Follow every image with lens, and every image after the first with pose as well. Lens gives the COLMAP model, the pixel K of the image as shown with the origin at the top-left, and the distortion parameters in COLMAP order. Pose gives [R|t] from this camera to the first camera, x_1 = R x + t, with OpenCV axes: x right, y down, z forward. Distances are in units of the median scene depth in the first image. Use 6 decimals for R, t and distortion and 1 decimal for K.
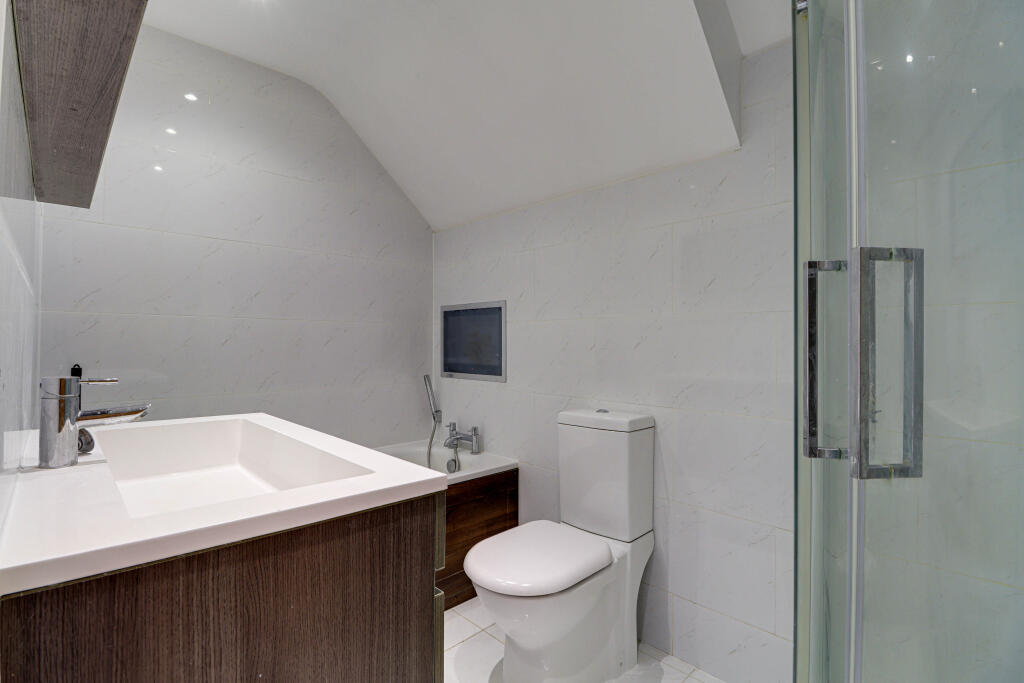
lens RADIAL K [[489.2, 0, 515.7], [0, 489.2, 339.9], [0, 0, 1]] dist [-0.000989, -0.010899]
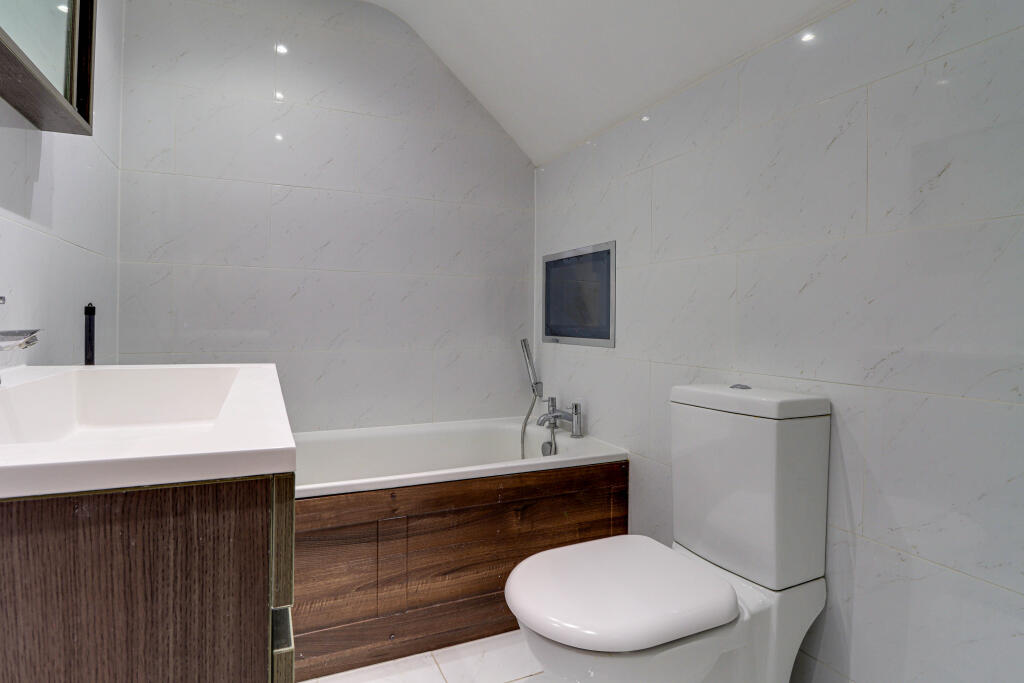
lens RADIAL K [[489.2, 0, 515.7], [0, 489.2, 339.9], [0, 0, 1]] dist [-0.000989, -0.010899]
pose [[0.924992, 0.006059, -0.379938, 0.133598], [0.003054, 0.999722, 0.023378, 0.059176], [0.379975, -0.022785, 0.924716, 0.244634]]
